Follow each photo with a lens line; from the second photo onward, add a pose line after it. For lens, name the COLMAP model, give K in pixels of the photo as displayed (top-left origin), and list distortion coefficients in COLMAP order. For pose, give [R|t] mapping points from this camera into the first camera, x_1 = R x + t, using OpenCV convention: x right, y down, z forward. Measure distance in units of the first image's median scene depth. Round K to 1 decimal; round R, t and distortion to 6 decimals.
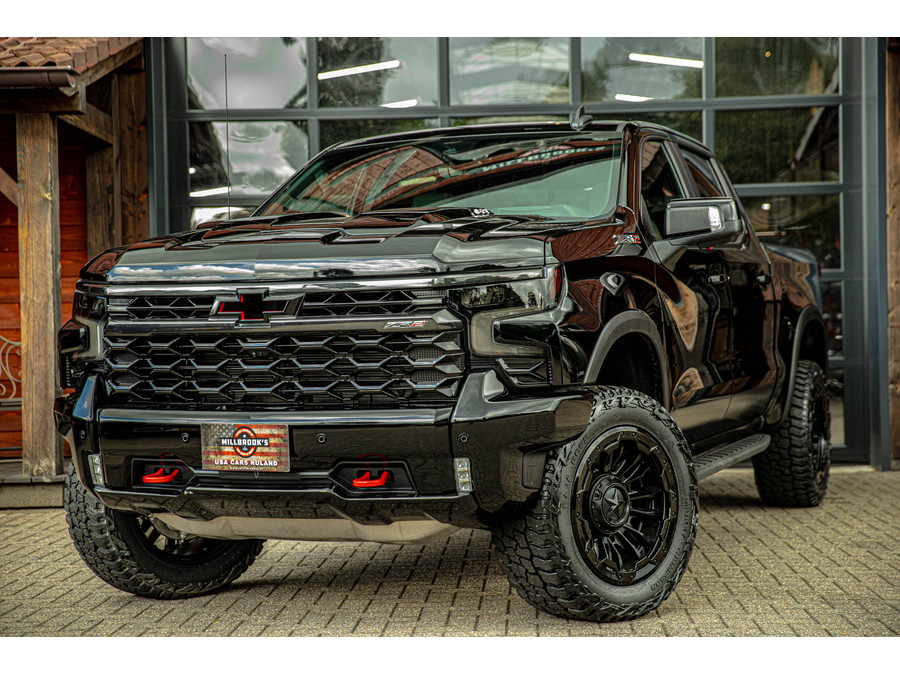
lens RADIAL K [[1659.6, 0, 450.0], [0, 1659.6, 337.5], [0, 0, 1]] dist [0.217144, -0.069128]
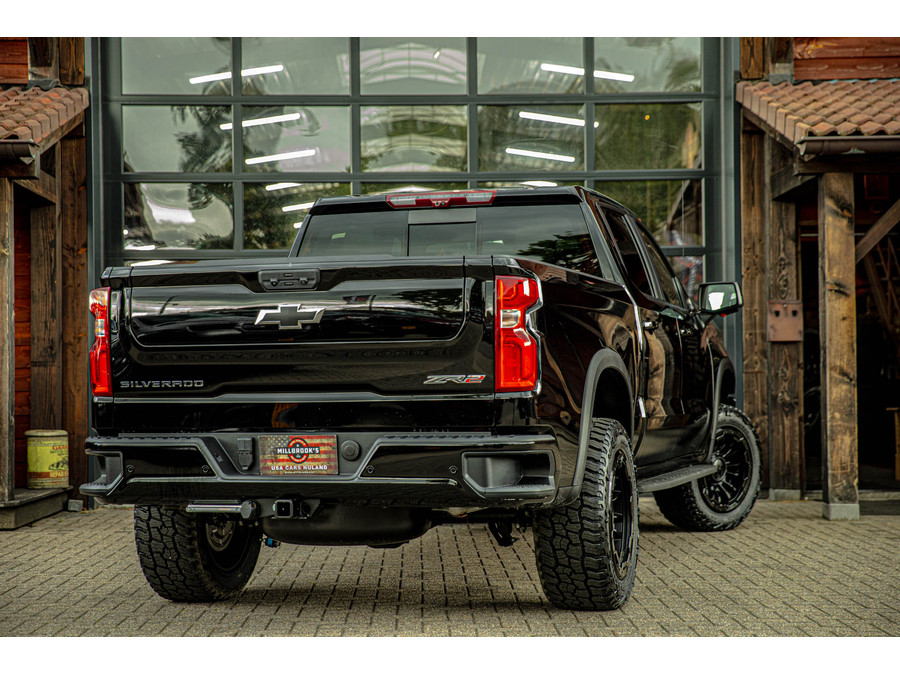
lens RADIAL K [[1659.6, 0, 450.0], [0, 1659.6, 337.5], [0, 0, 1]] dist [0.217144, -0.069128]
pose [[0.997732, 0.008658, 0.066747, -0.014762], [-0.006963, 0.999648, -0.025596, 0.000035], [-0.066946, 0.025073, 0.997442, -0.120062]]
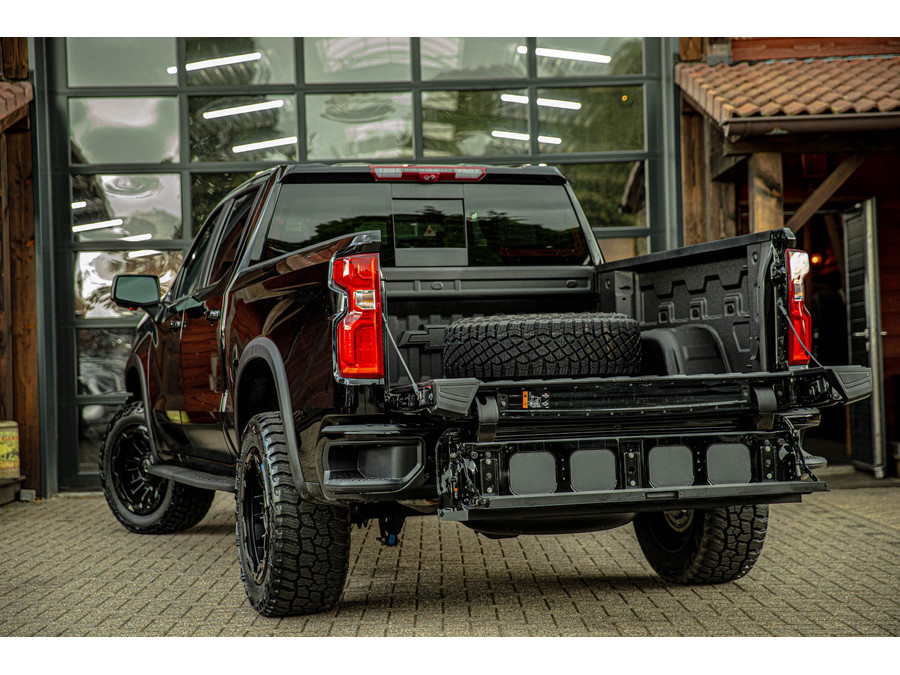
lens RADIAL K [[1659.6, 0, 450.0], [0, 1659.6, 337.5], [0, 0, 1]] dist [0.217144, -0.069128]
pose [[0.998162, -0.010809, 0.059637, 0.028650], [0.011744, 0.999813, -0.015342, -0.000670], [-0.059460, 0.016014, 0.998102, -0.134778]]
